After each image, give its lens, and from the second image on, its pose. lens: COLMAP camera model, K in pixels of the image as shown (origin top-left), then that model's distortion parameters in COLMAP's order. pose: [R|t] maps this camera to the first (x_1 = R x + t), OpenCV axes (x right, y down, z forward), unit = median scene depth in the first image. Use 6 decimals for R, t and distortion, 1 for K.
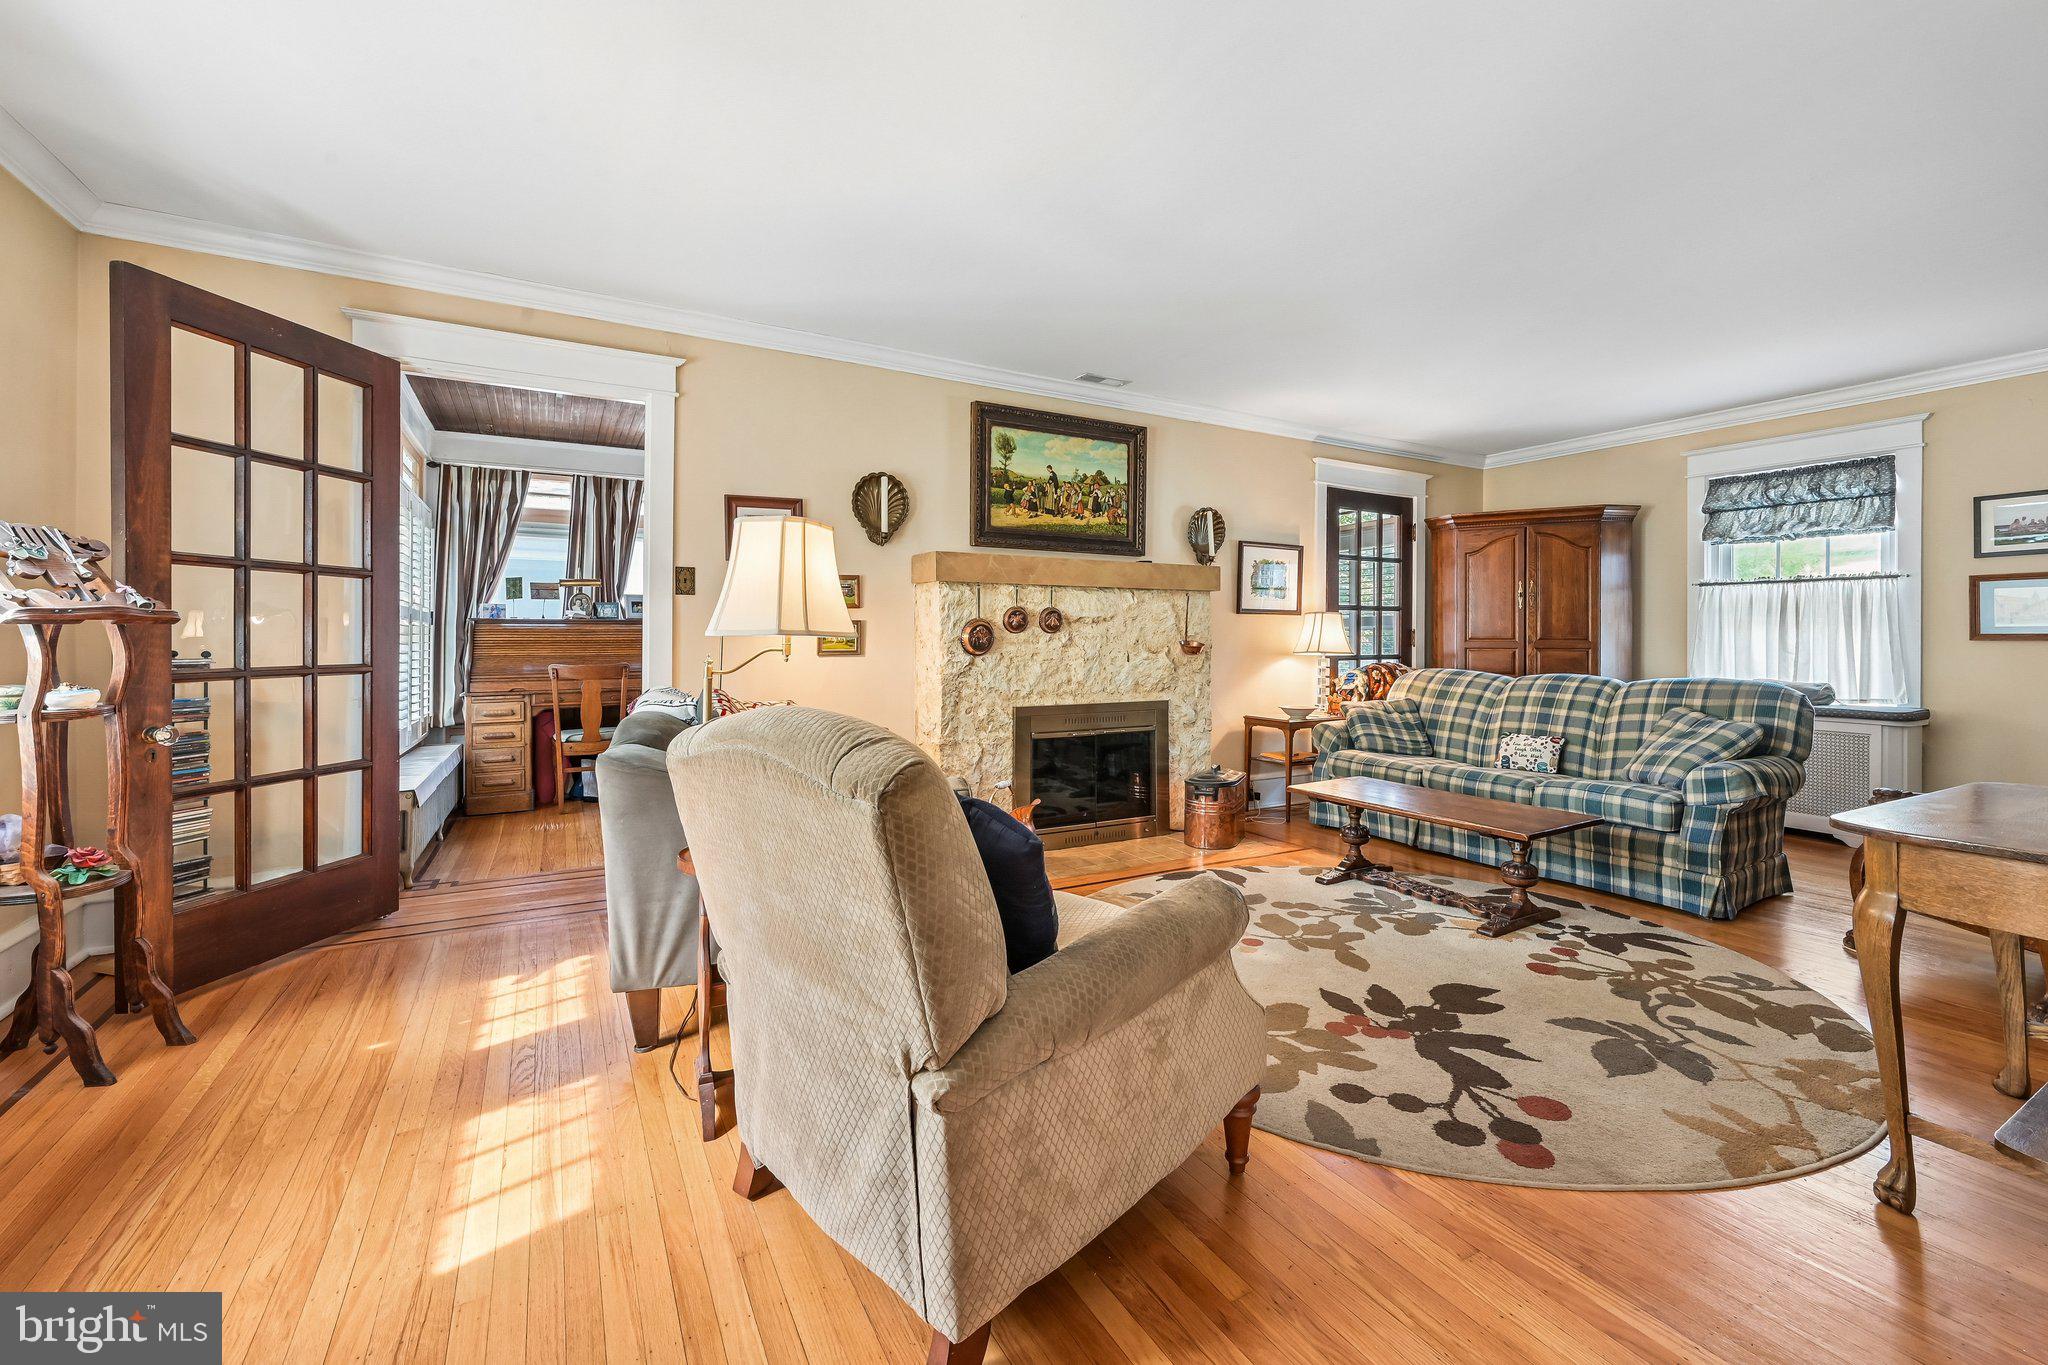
lens RADIAL K [[833.8, 0, 1015.8], [0, 833.8, 643.4], [0, 0, 1]] dist [0.000950, -0.000240]
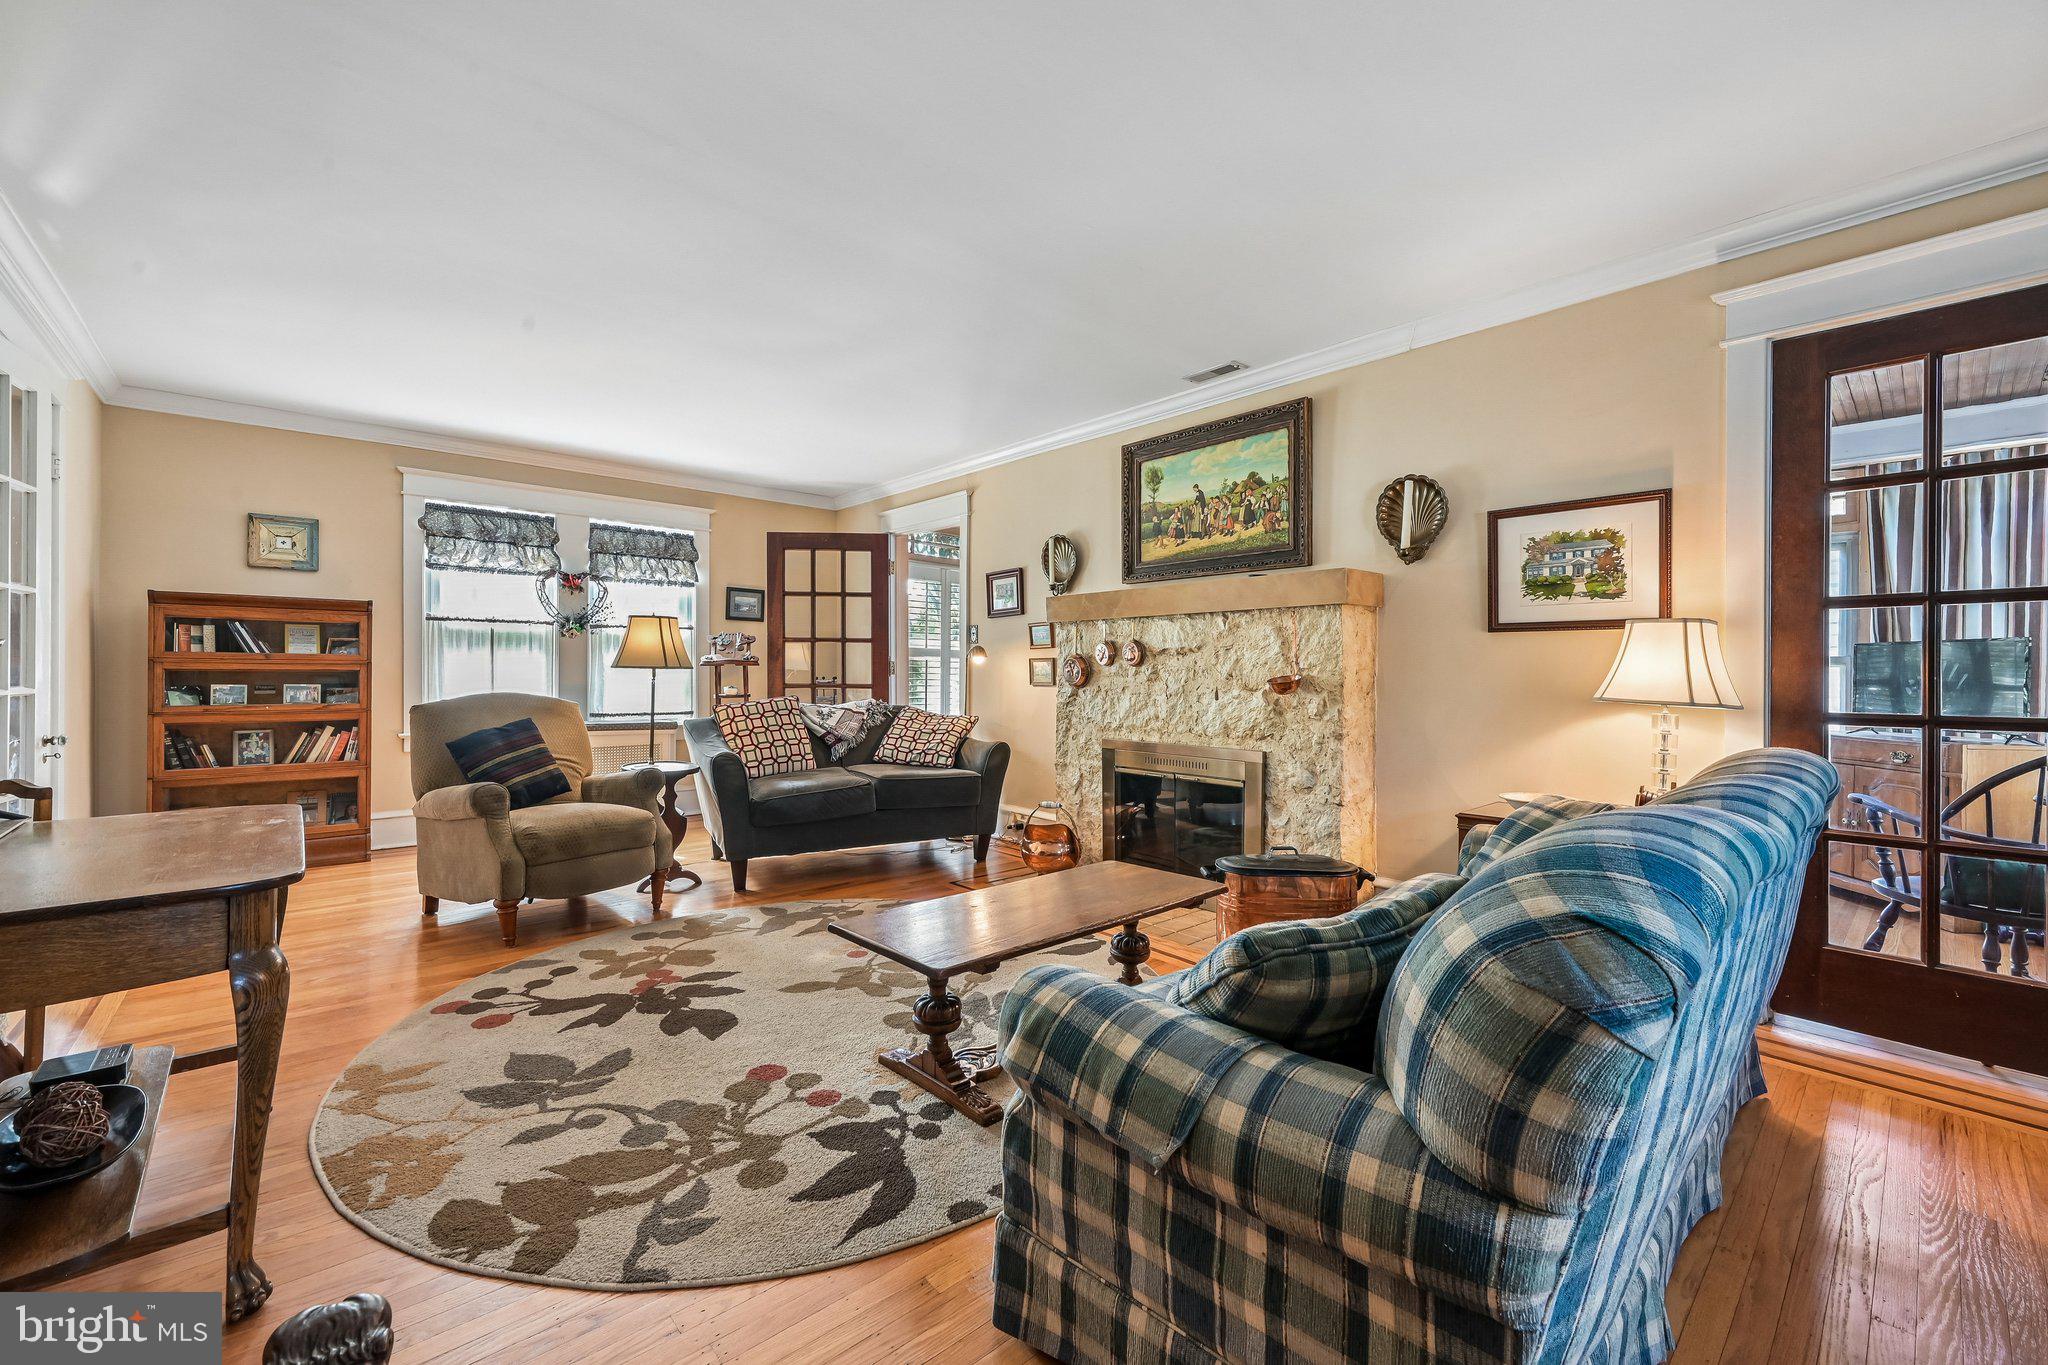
lens RADIAL K [[778.3, 0, 1030.4], [0, 778.3, 674.7], [0, 0, 1]] dist [0.001739, 0.000111]
pose [[0.261139, 0.001944, -0.965299, 1.338078], [-0.012327, 0.999923, -0.001321, -0.000102], [0.965222, 0.012244, 0.261143, 0.977141]]
